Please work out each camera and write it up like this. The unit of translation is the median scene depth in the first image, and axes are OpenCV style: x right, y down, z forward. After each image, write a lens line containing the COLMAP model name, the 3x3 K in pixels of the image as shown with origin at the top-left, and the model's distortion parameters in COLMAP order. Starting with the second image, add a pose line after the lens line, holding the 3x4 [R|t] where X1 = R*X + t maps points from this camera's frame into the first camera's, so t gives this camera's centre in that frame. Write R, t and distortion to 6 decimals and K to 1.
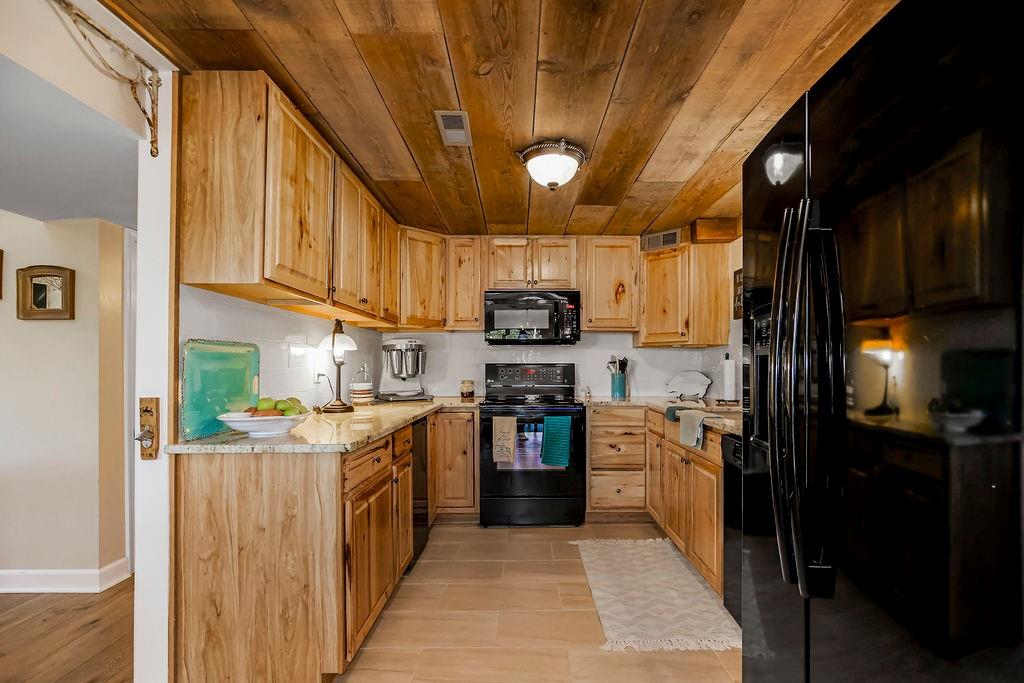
lens RADIAL K [[475.8, 0, 521.7], [0, 475.8, 364.0], [0, 0, 1]] dist [-0.010299, 0.003142]
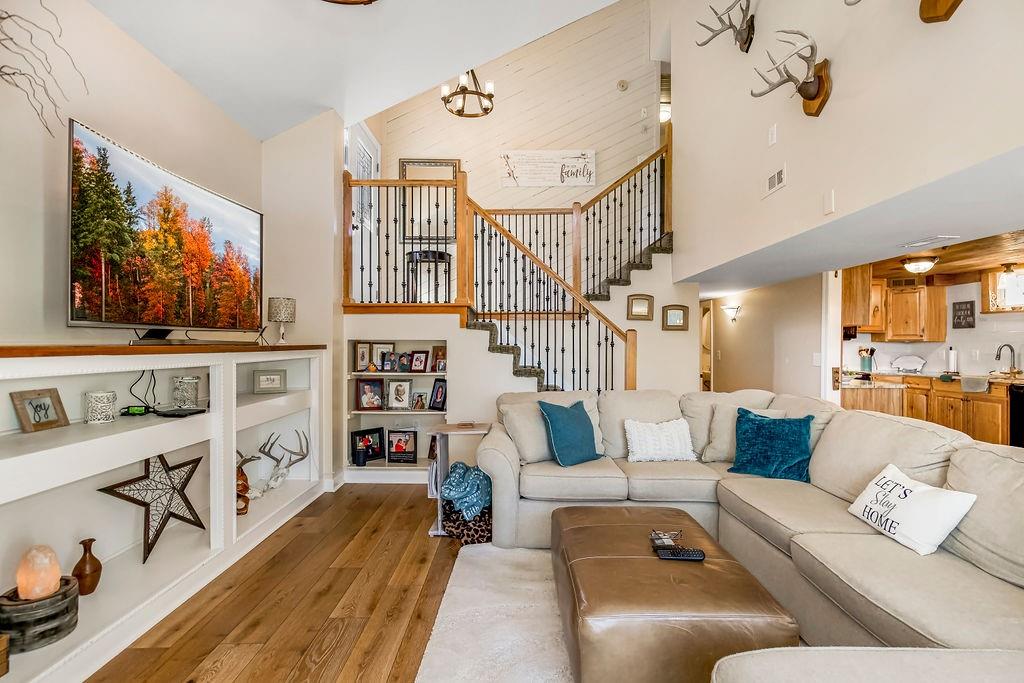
lens RADIAL K [[475.8, 0, 515.8], [0, 475.8, 338.9], [0, 0, 1]] dist [-0.010299, 0.003142]
pose [[0.999756, 0.009367, 0.020026, -1.341816], [-0.009303, 0.999951, -0.003306, -0.033122], [-0.020056, 0.003119, 0.999794, -0.839014]]
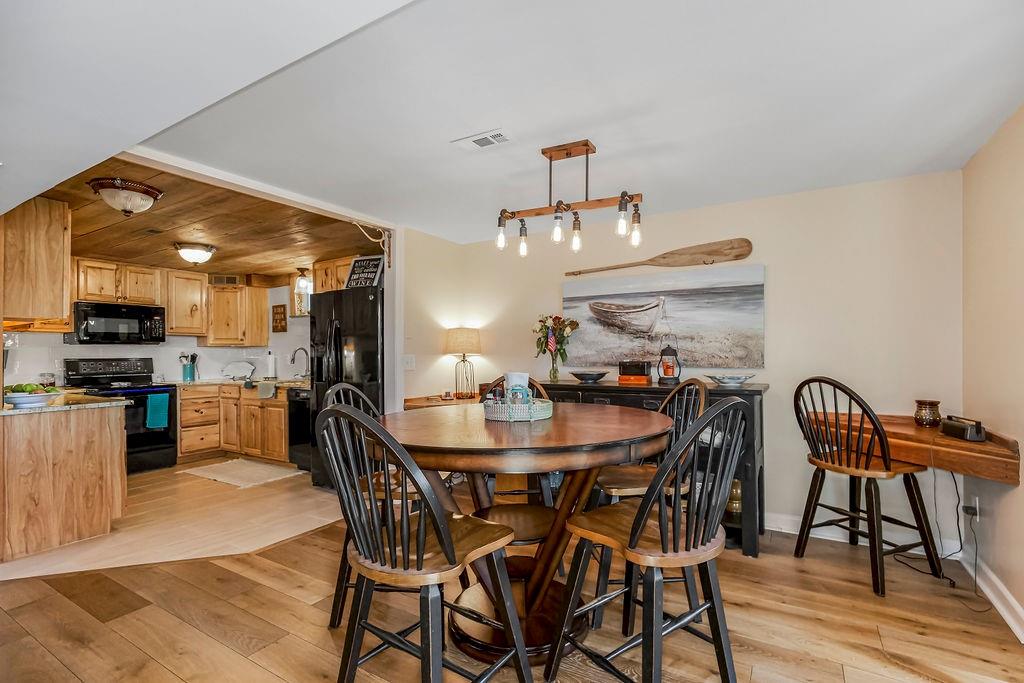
lens RADIAL K [[475.8, 0, 523.2], [0, 475.8, 356.2], [0, 0, 1]] dist [-0.010299, 0.003142]
pose [[0.510488, -0.008701, 0.859841, -0.634261], [0.001582, 0.999957, 0.009180, -0.020076], [-0.859884, -0.003326, 0.510479, -0.756830]]
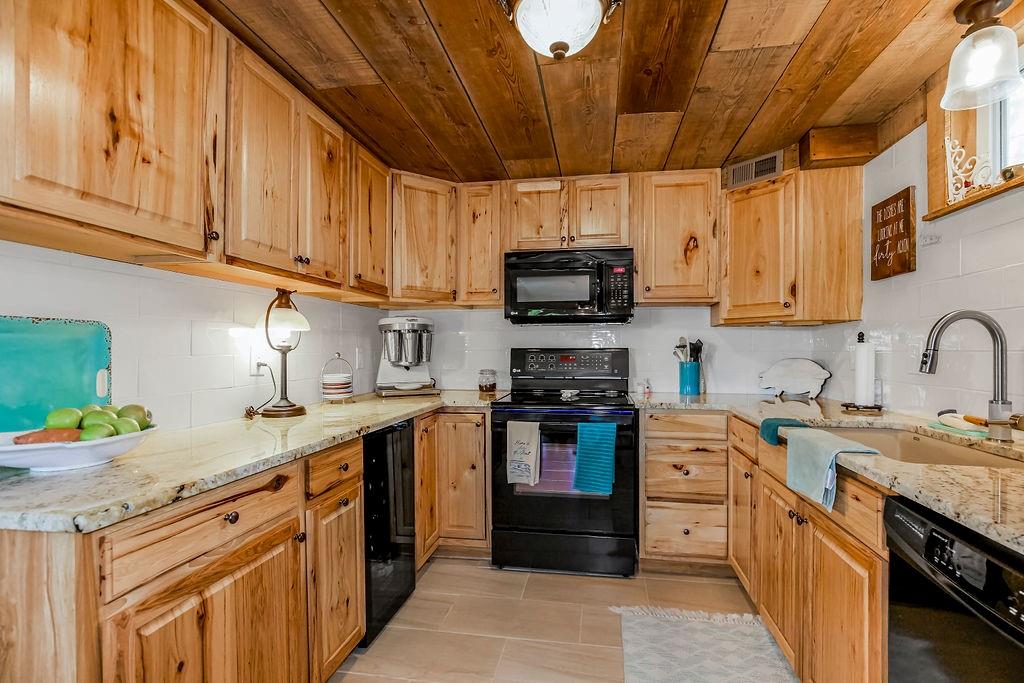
lens RADIAL K [[475.8, 0, 520.1], [0, 475.8, 348.6], [0, 0, 1]] dist [-0.010299, 0.003142]
pose [[0.986272, 0.000385, -0.165129, 0.082555], [0.000393, 0.999989, 0.004676, -0.004568], [0.165129, -0.004676, 0.986261, 0.292009]]
